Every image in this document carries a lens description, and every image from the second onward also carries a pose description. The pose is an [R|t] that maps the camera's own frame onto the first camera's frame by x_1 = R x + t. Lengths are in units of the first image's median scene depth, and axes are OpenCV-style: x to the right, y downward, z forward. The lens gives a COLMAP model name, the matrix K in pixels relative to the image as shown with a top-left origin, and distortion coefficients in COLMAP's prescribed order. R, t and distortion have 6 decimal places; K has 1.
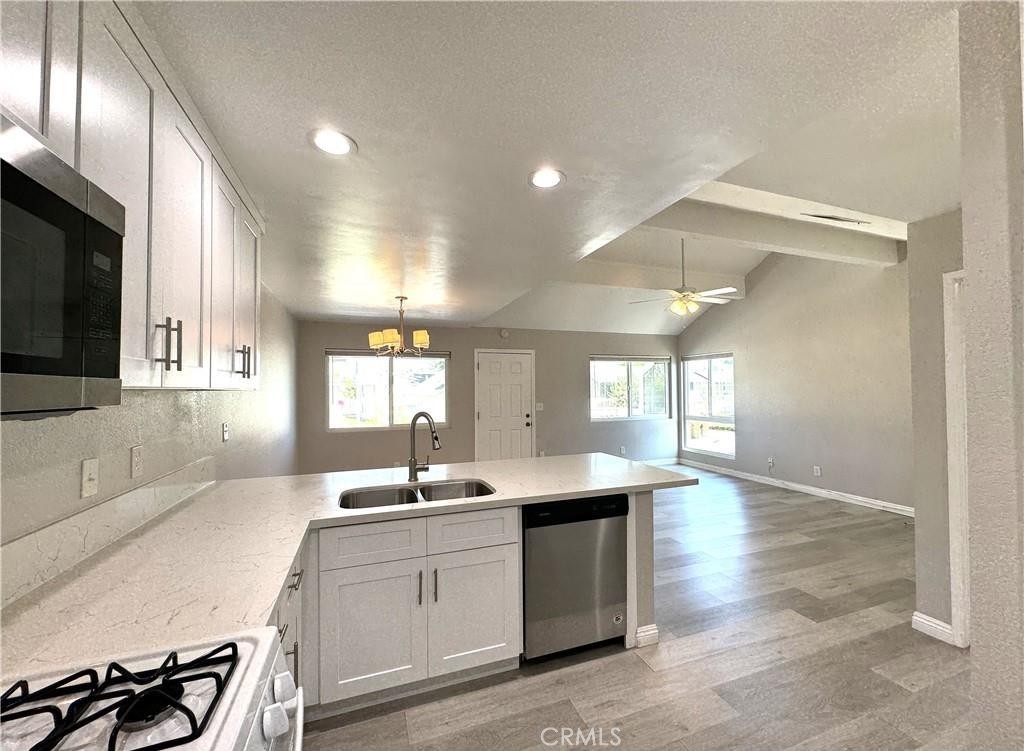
lens RADIAL K [[408.0, 0, 513.7], [0, 408.0, 382.1], [0, 0, 1]] dist [-0.000721, -0.000058]
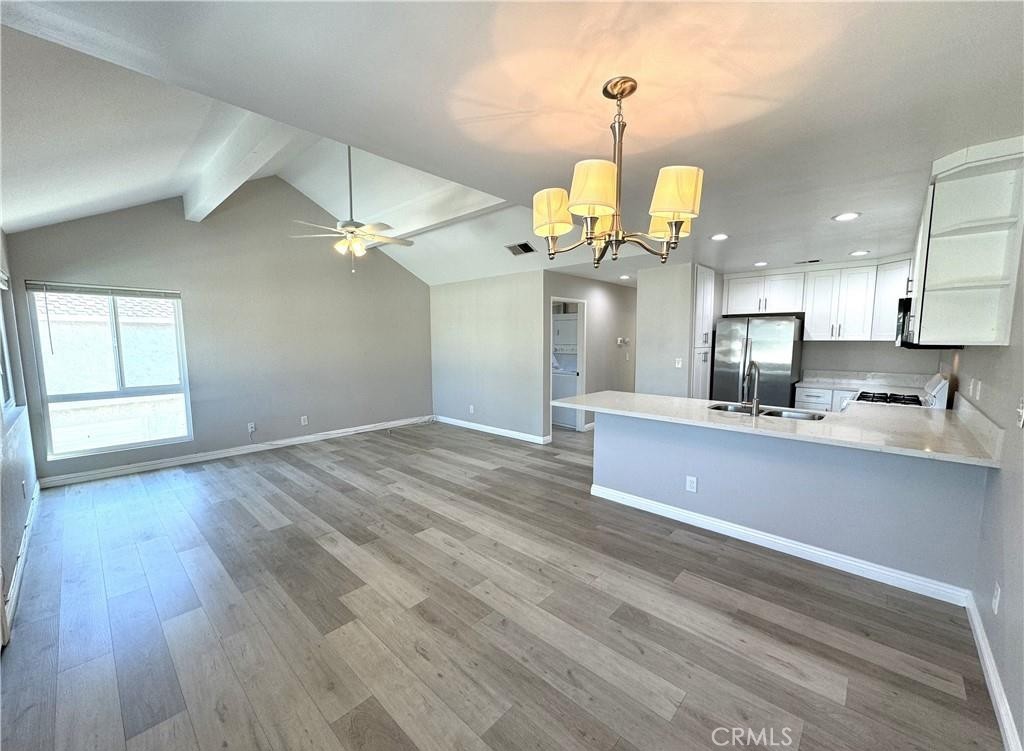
lens RADIAL K [[408.0, 0, 513.7], [0, 408.0, 382.1], [0, 0, 1]] dist [-0.000721, -0.000058]
pose [[-0.456690, -0.086088, 0.885451, -0.590140], [-0.012709, 0.995837, 0.090265, 0.015791], [-0.889535, 0.029970, -0.455883, 1.288229]]
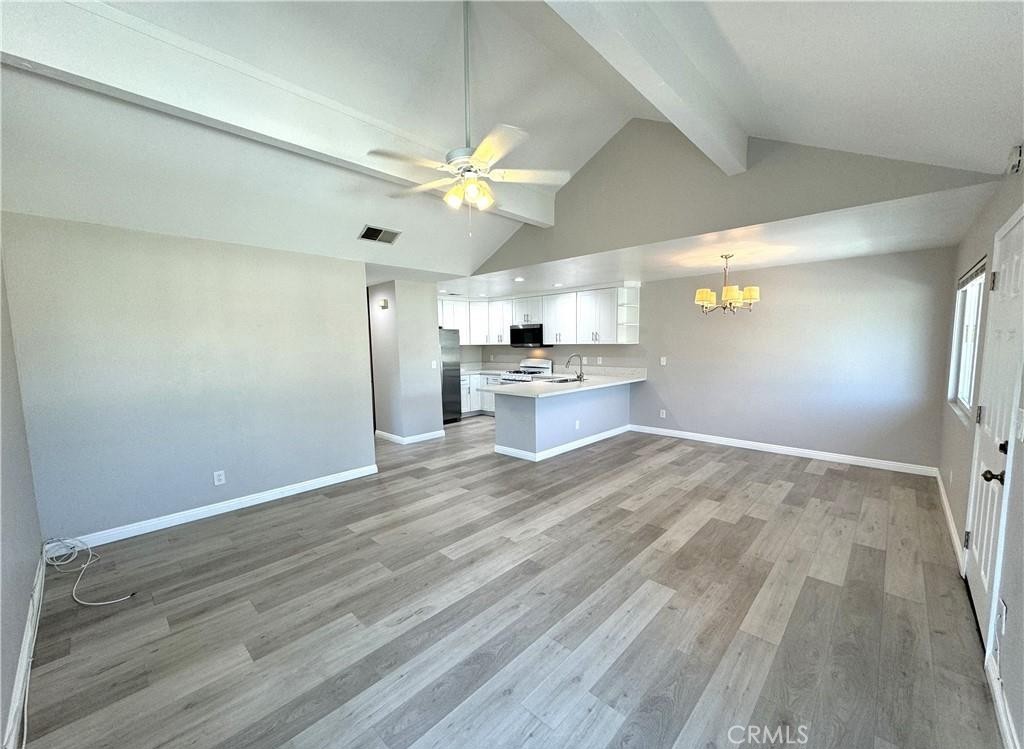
lens RADIAL K [[408.0, 0, 513.7], [0, 408.0, 381.1], [0, 0, 1]] dist [-0.000721, -0.000058]
pose [[-0.892677, 0.062296, -0.446371, 0.719402], [0.028335, 0.996199, 0.082365, 0.009843], [0.449806, 0.060877, -0.891049, 1.755411]]
